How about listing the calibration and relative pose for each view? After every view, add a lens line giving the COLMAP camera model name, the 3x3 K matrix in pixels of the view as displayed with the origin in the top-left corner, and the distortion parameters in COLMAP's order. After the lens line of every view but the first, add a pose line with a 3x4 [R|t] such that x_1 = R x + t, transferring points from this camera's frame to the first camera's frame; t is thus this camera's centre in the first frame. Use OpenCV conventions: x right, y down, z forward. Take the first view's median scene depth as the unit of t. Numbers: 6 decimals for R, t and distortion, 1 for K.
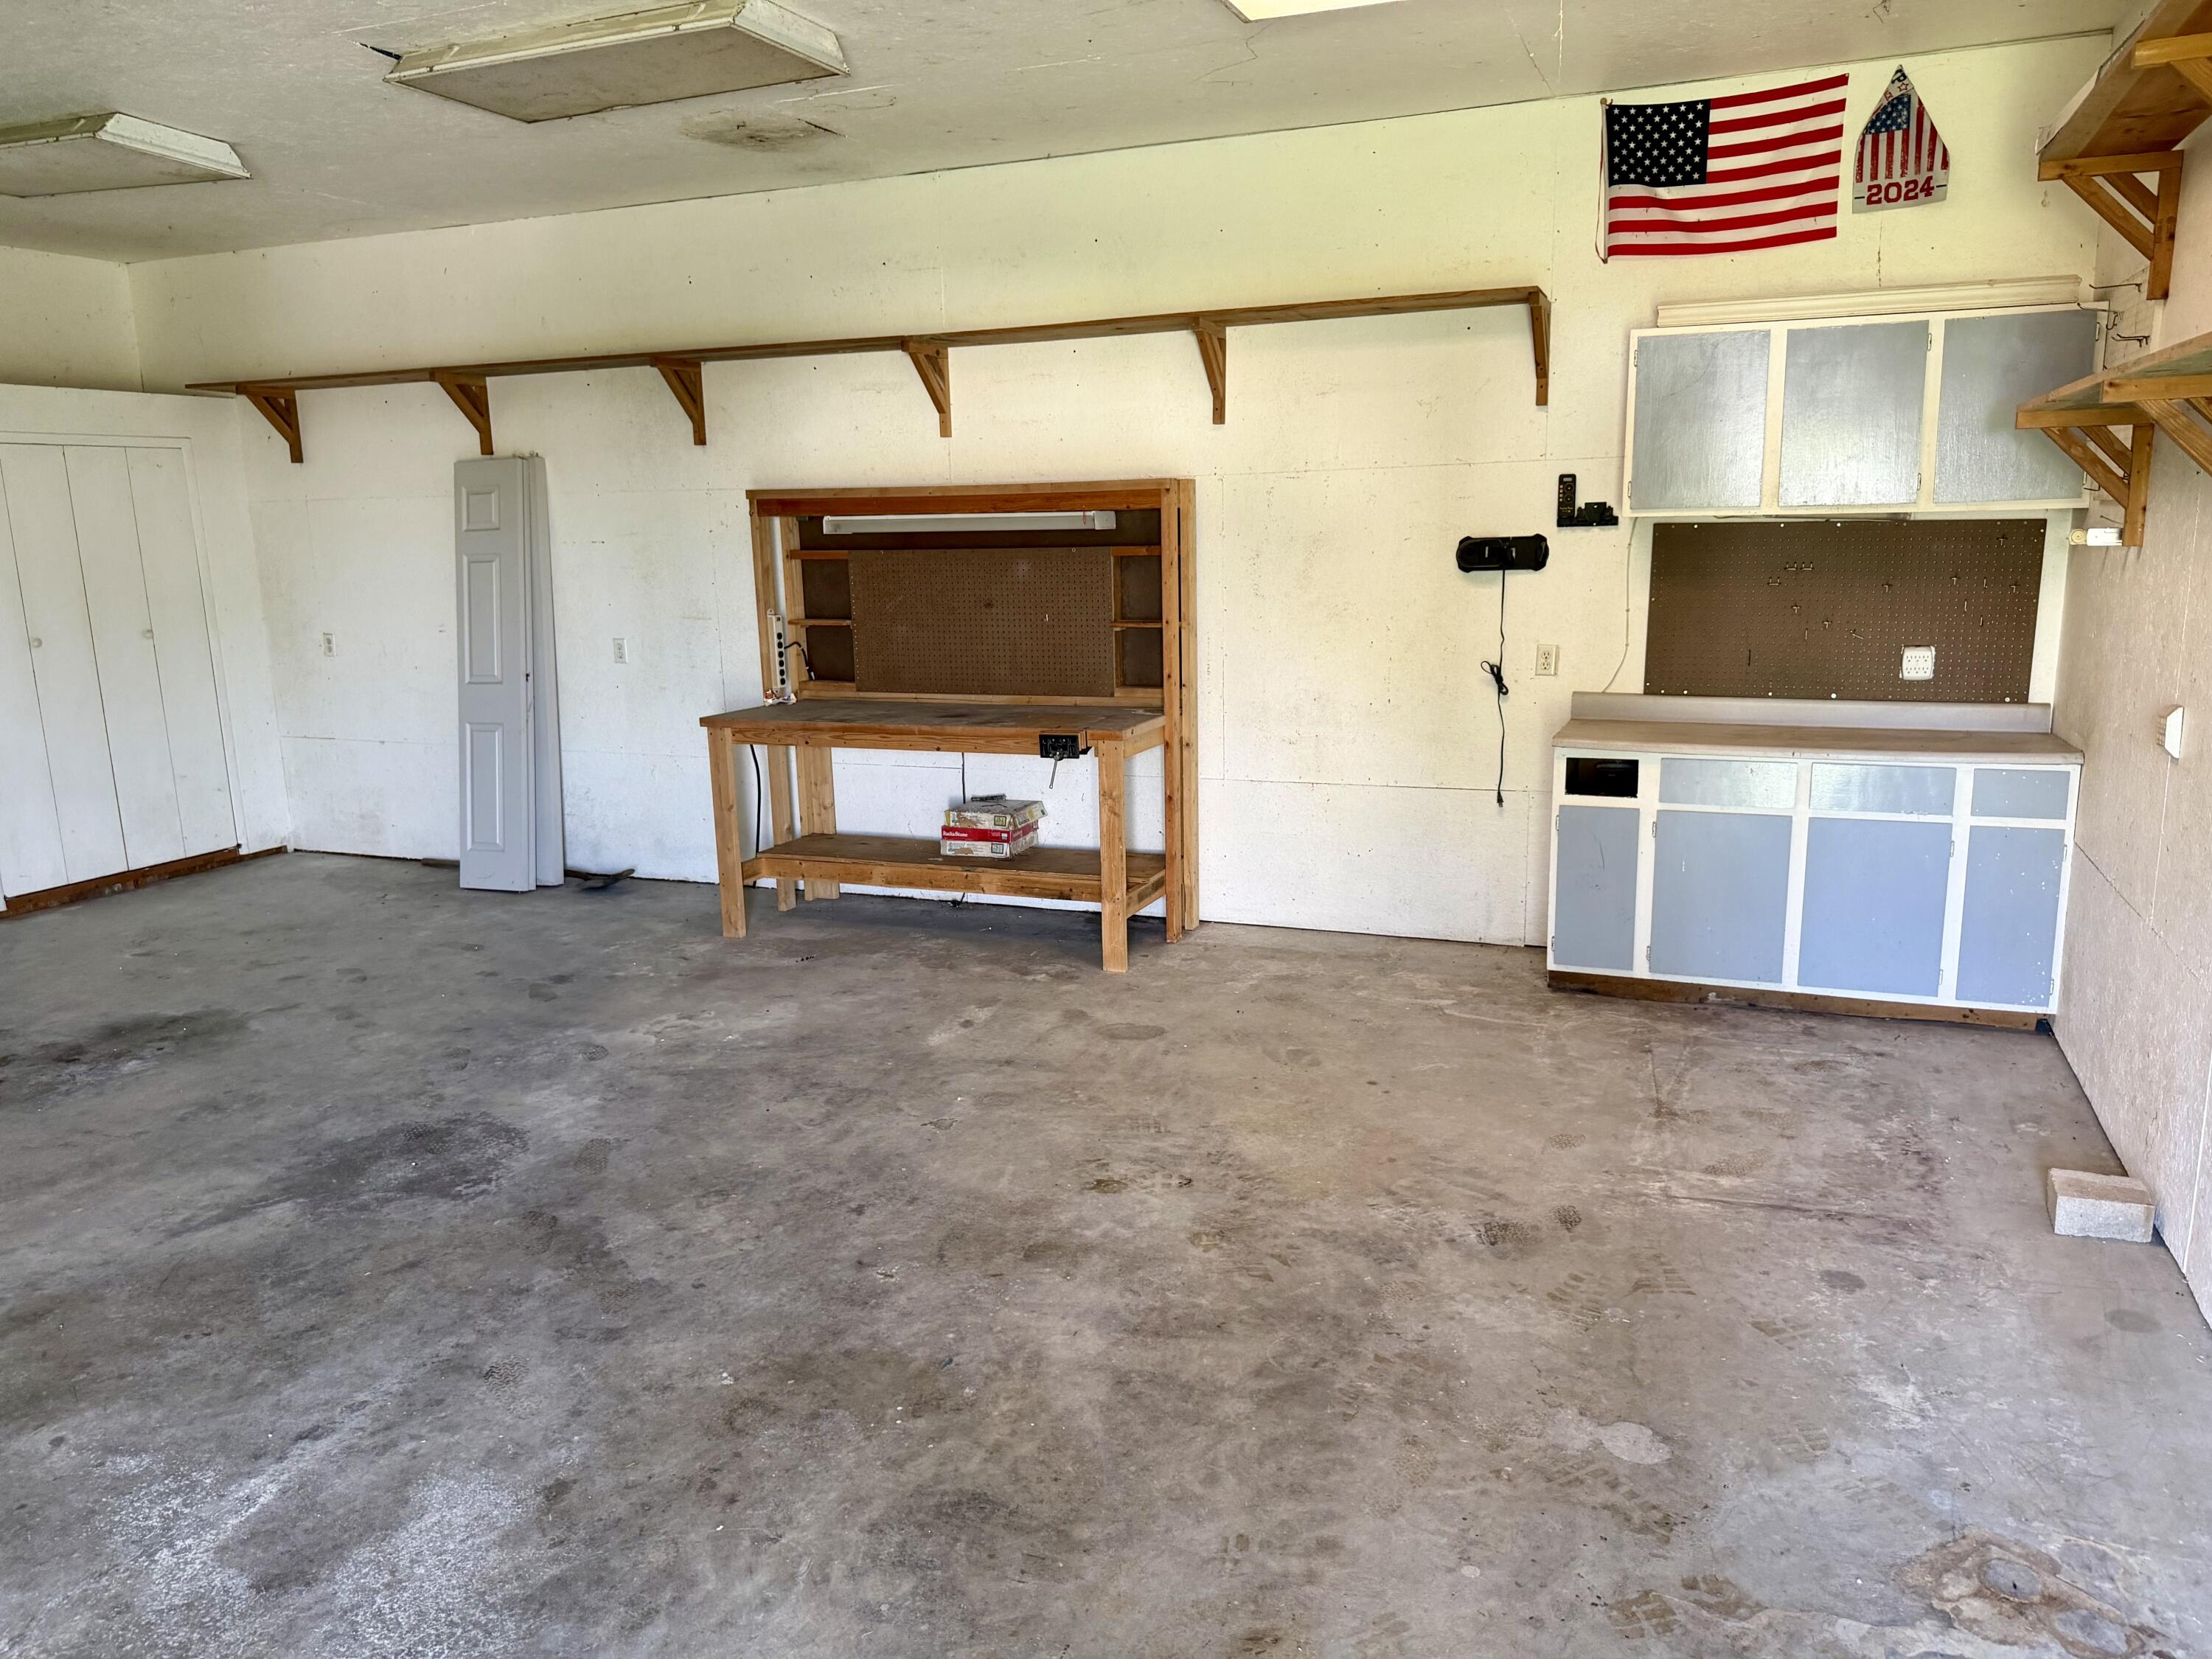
lens RADIAL K [[1563.1, 0, 1120.3], [0, 1563.1, 837.5], [0, 0, 1]] dist [0.049115, -0.057328]
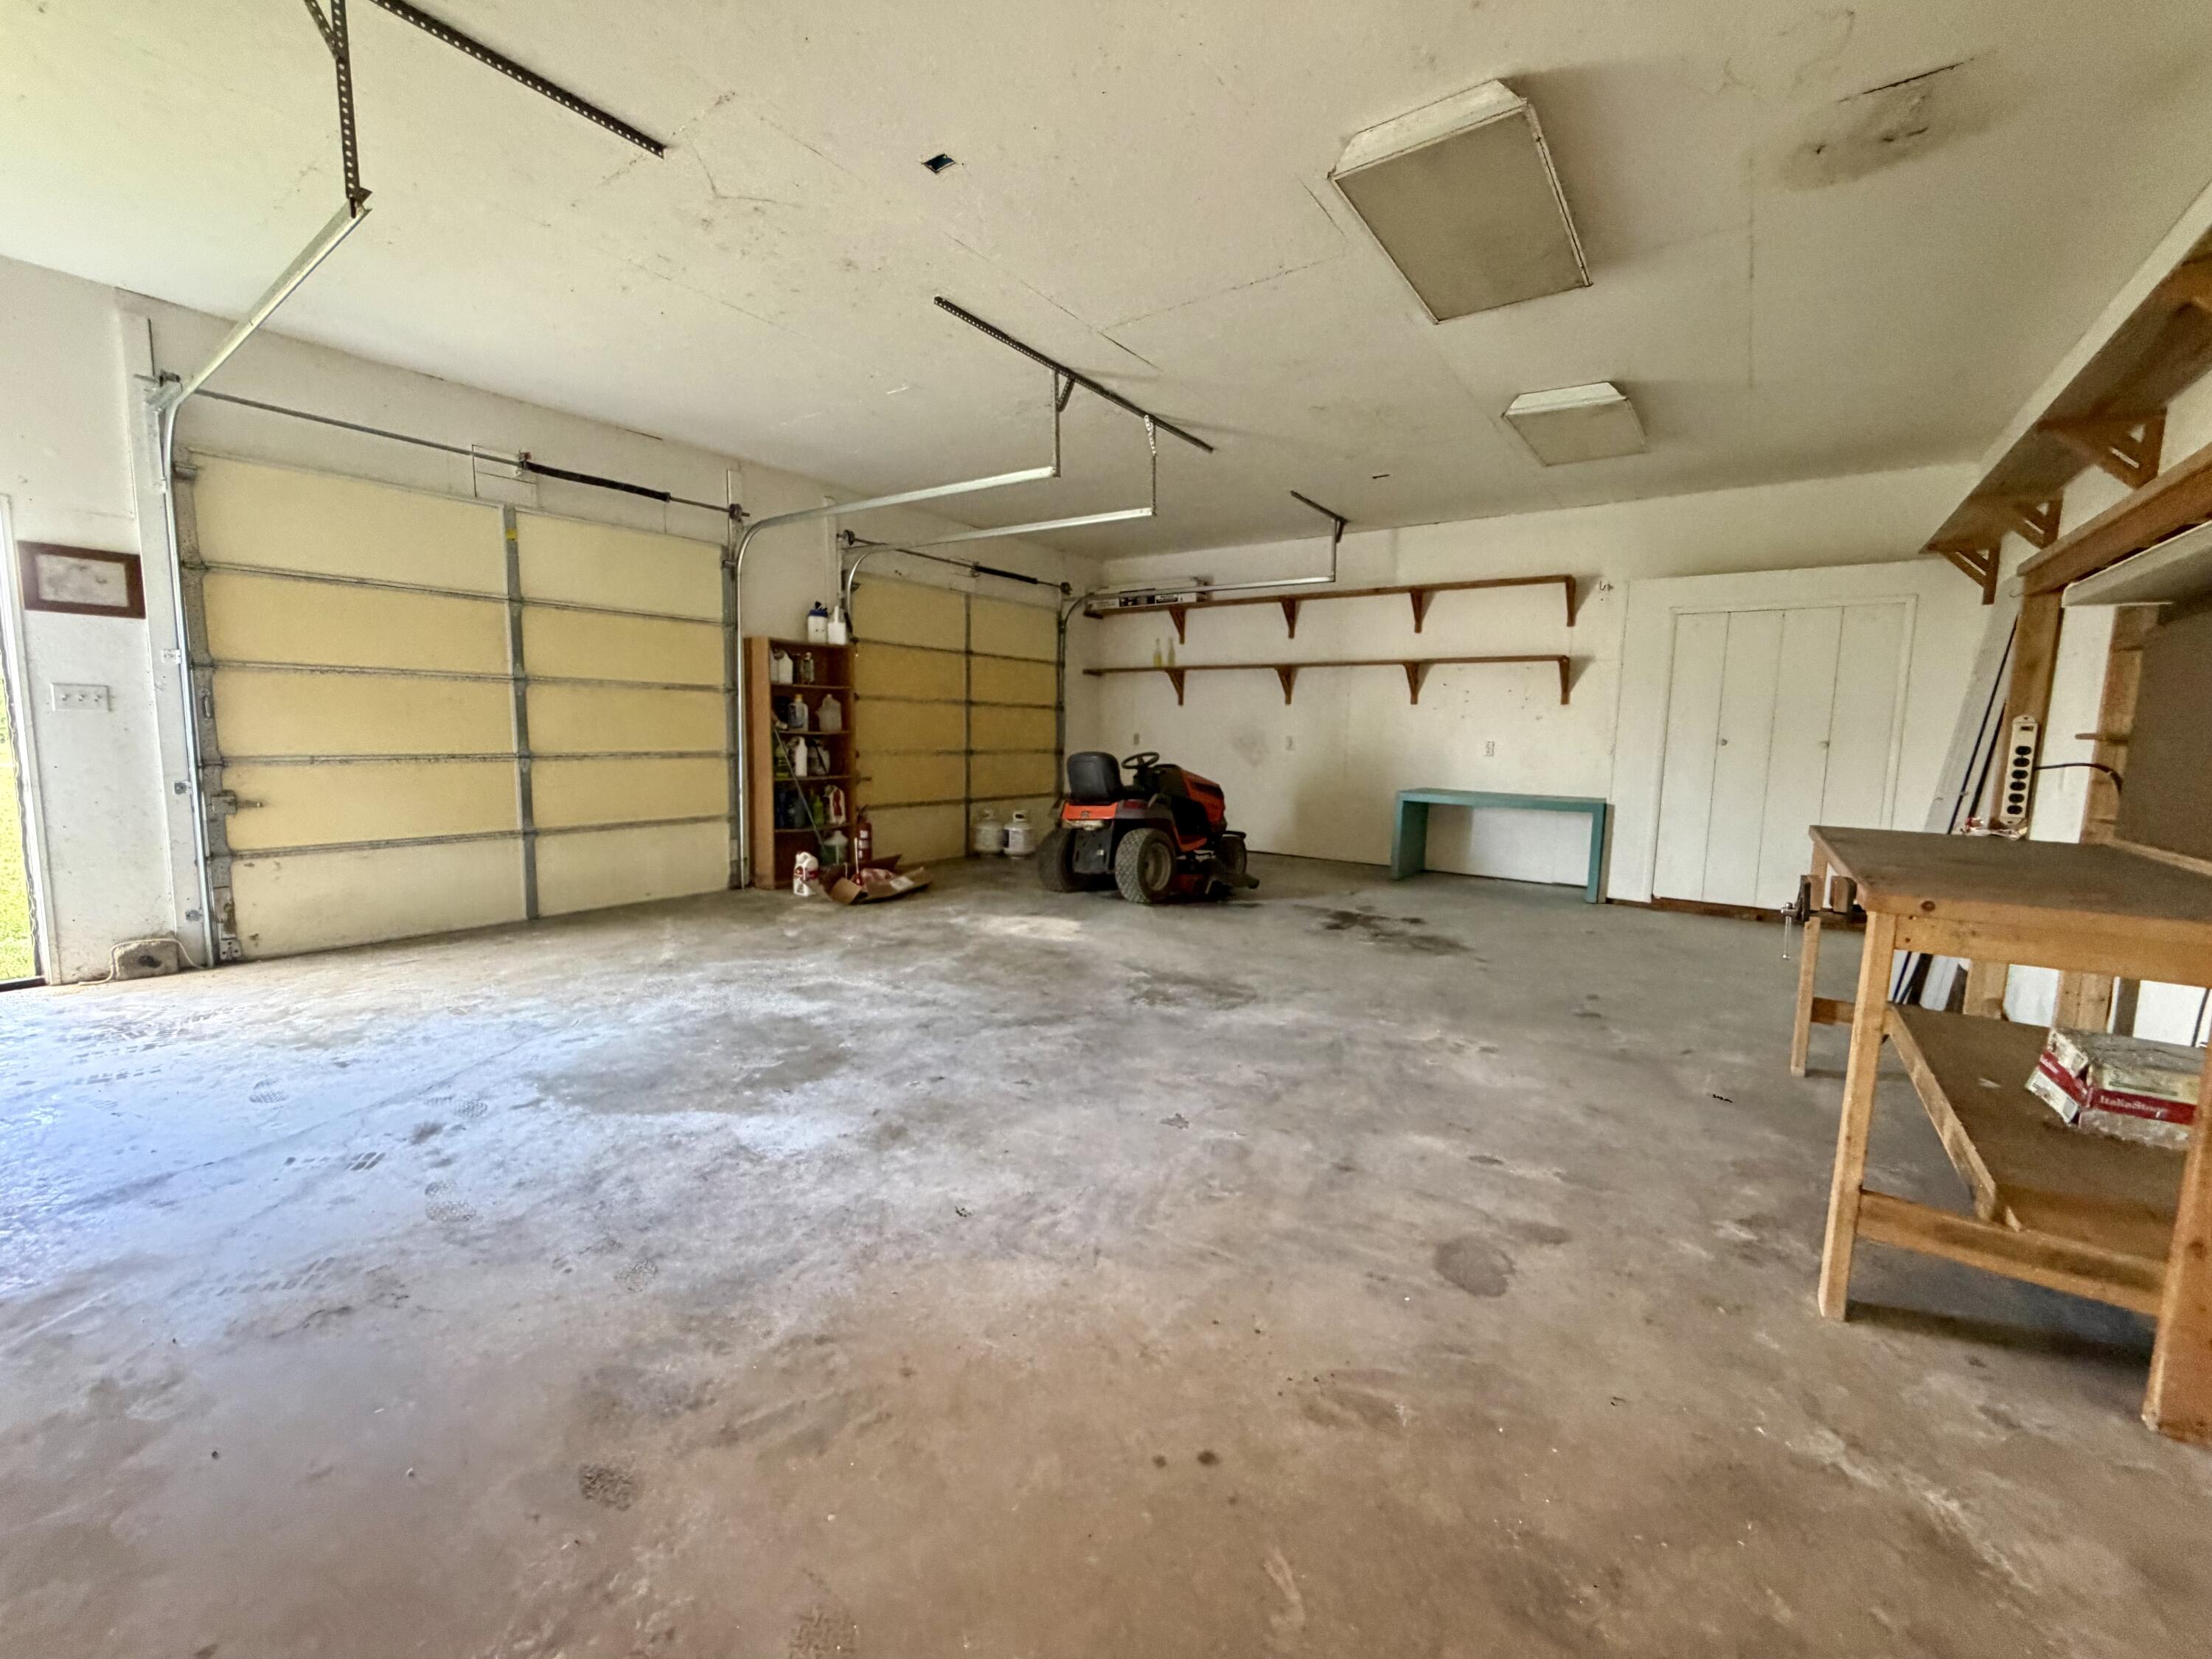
lens RADIAL K [[887.2, 0, 1101.5], [0, 887.2, 828.3], [0, 0, 1]] dist [0.000453, 0.000241]
pose [[-0.249148, 0.124976, -0.960368, 0.411655], [-0.207171, 0.961806, 0.178910, -0.101755], [0.946047, 0.243535, -0.213741, 0.894562]]
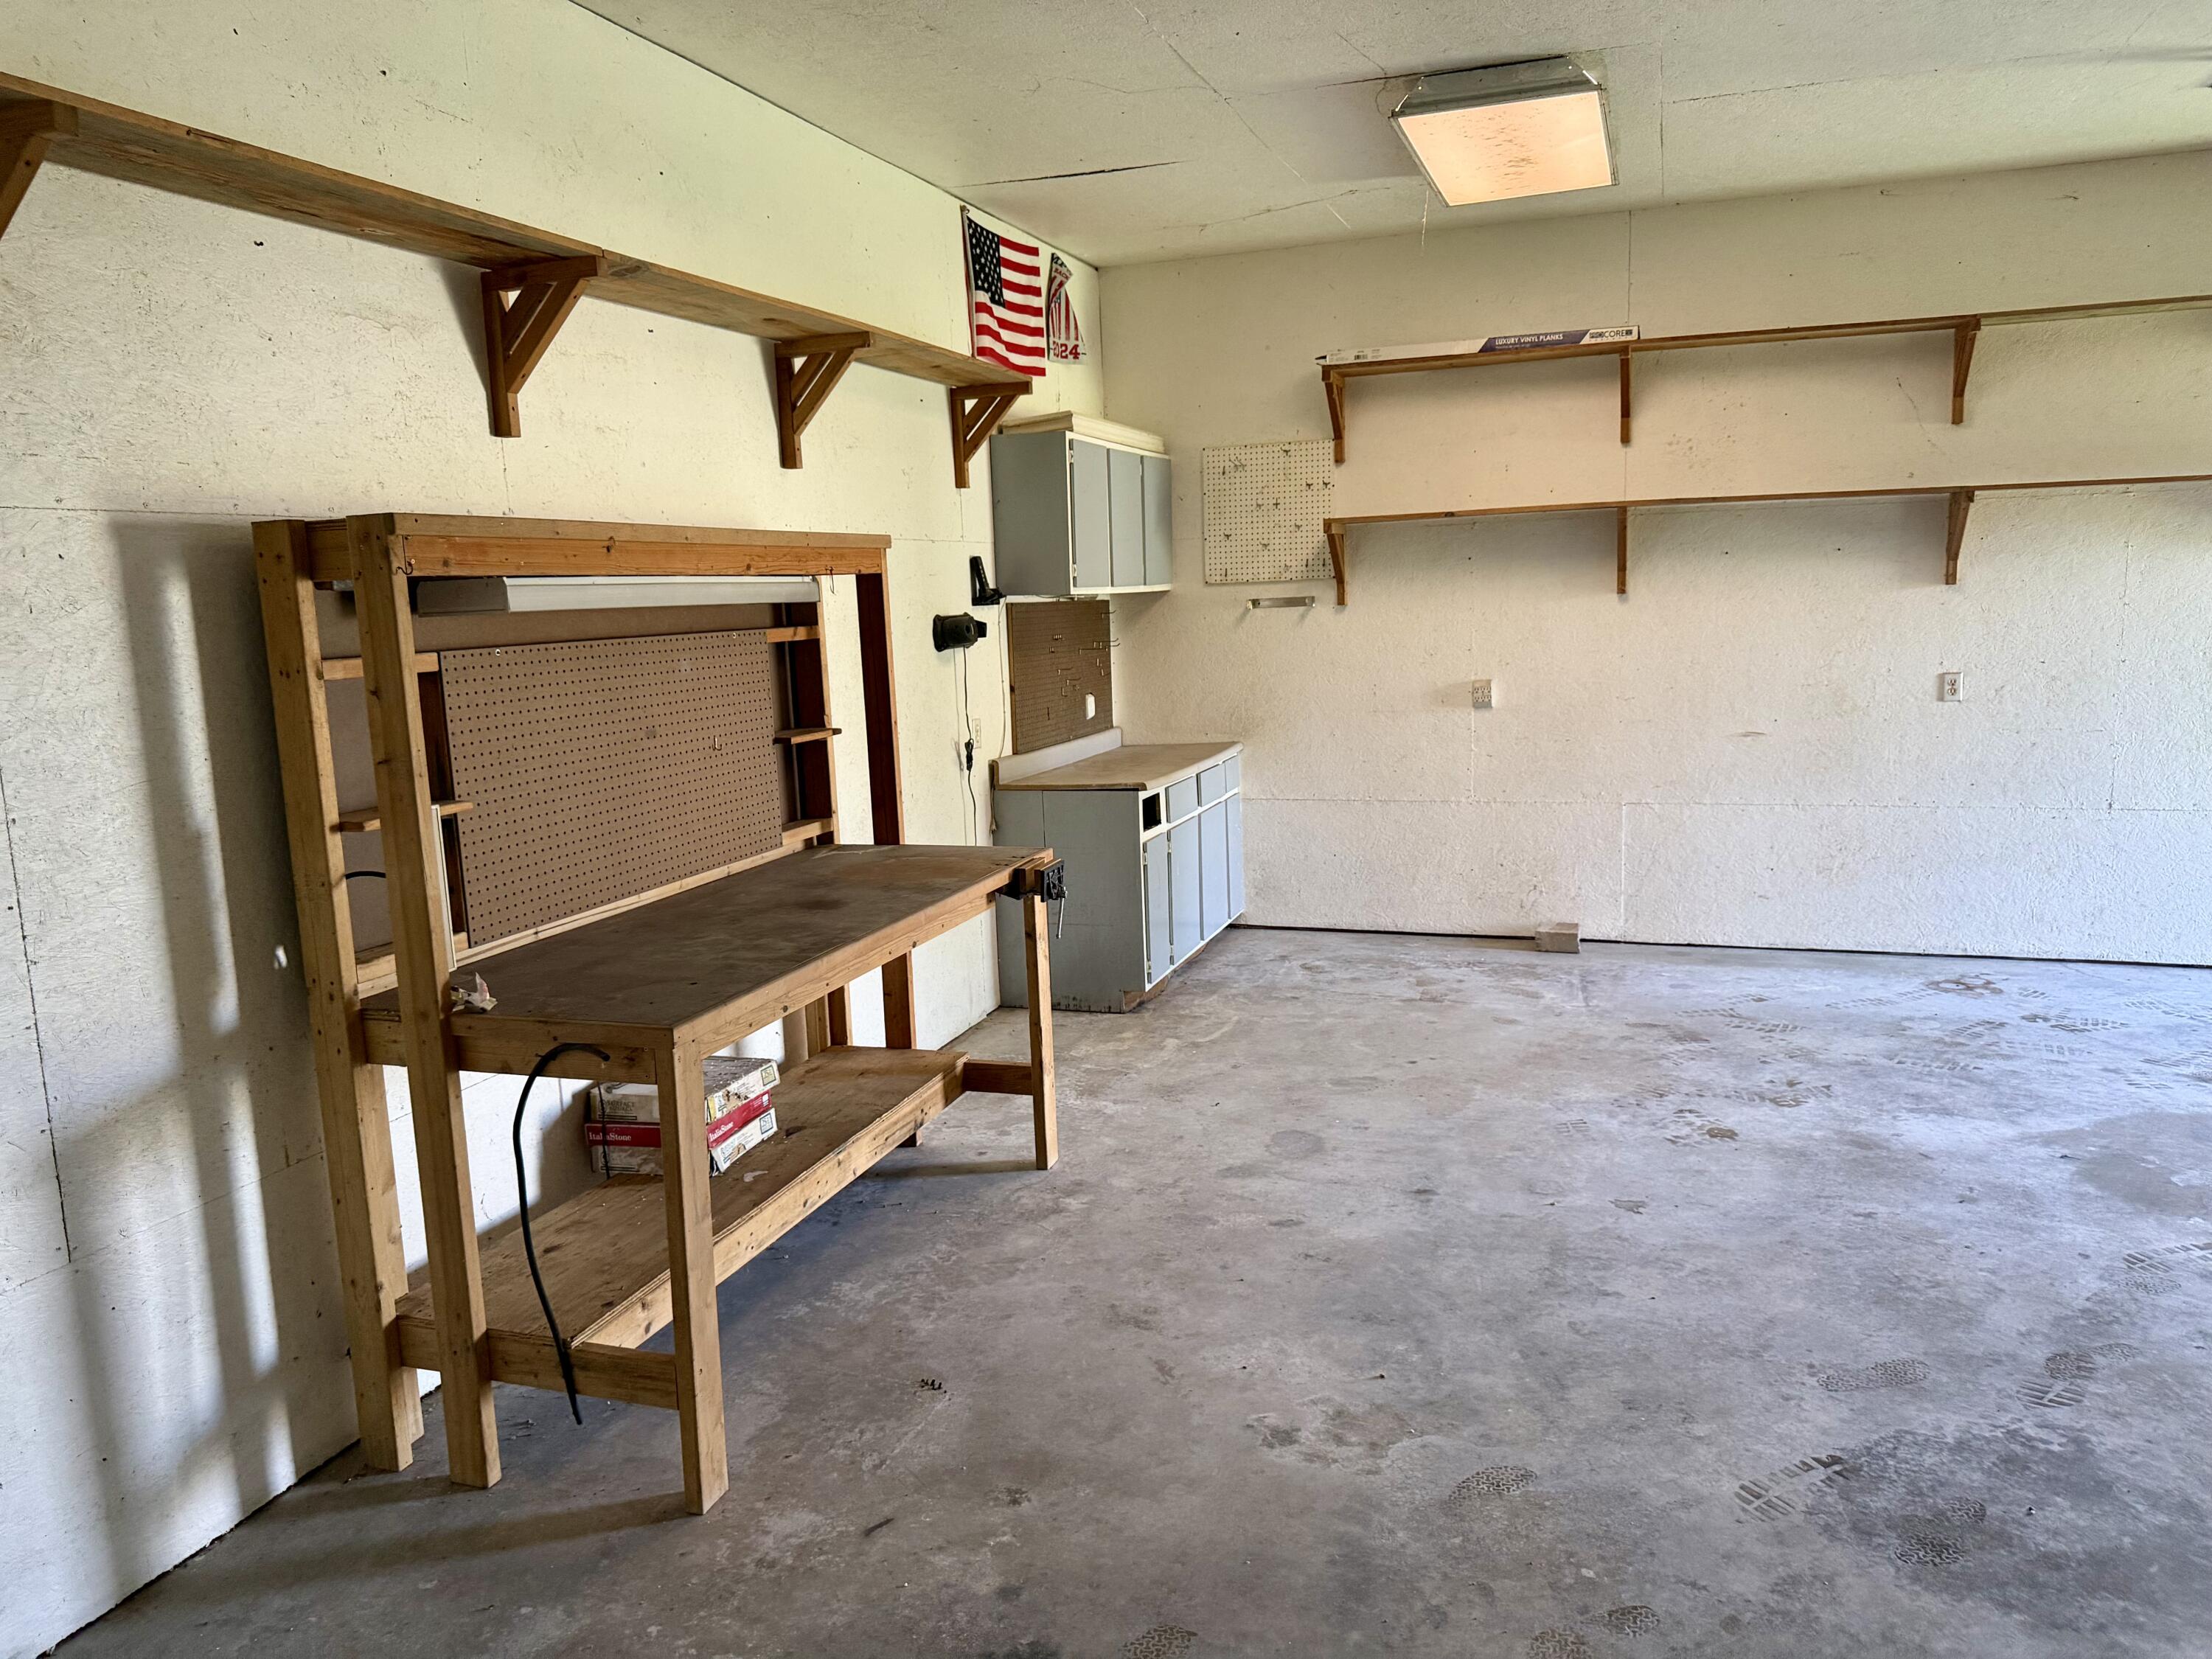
lens RADIAL K [[1563.1, 0, 1123.5], [0, 1563.1, 780.9], [0, 0, 1]] dist [0.049115, -0.057328]
pose [[-0.050768, -0.105604, 0.993111, -0.863203], [0.229515, 0.966545, 0.114512, -0.202664], [-0.971980, 0.233747, -0.024832, 1.086703]]
